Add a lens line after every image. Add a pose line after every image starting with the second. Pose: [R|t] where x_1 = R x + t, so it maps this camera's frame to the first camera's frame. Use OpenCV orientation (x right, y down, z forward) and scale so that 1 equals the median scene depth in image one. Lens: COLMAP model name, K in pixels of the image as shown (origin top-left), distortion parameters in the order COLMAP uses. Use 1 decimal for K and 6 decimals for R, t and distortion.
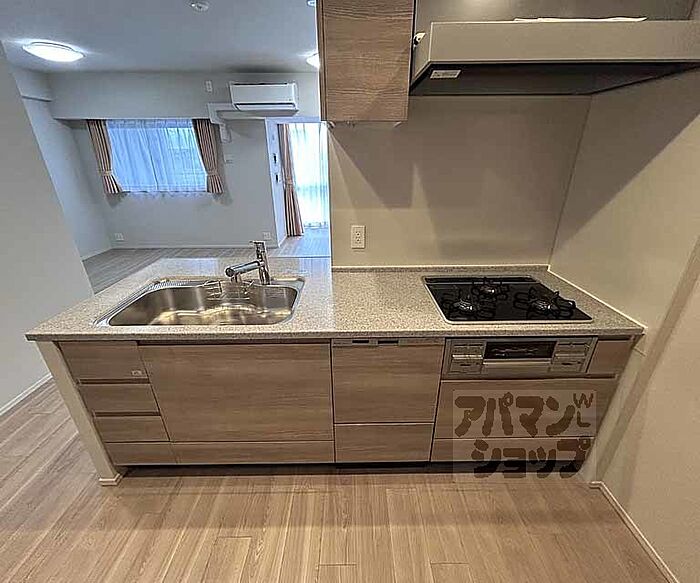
lens RADIAL K [[313.7, 0, 351.3], [0, 313.7, 291.4], [0, 0, 1]] dist [-0.002145, -0.000327]
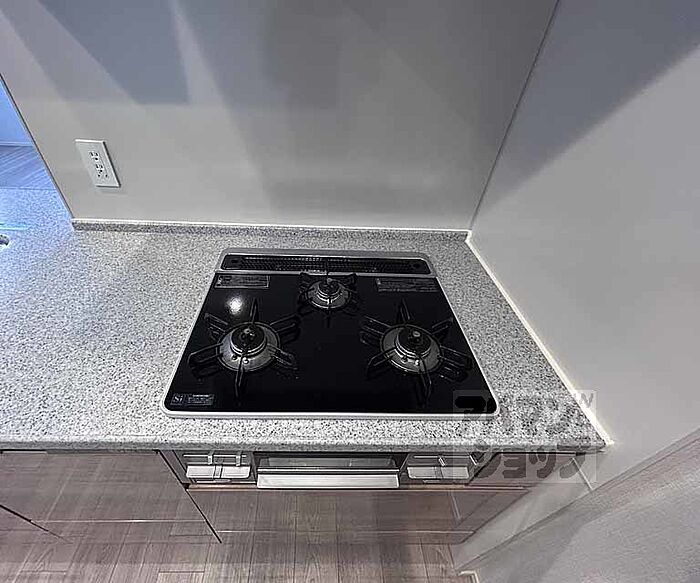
lens RADIAL K [[313.7, 0, 315.9], [0, 313.7, 295.8], [0, 0, 1]] dist [-0.002145, -0.000327]
pose [[0.999419, 0.029919, 0.016297, 0.375138], [-0.033391, 0.955167, 0.294178, -0.135800], [-0.006765, -0.294552, 0.955612, 0.469958]]
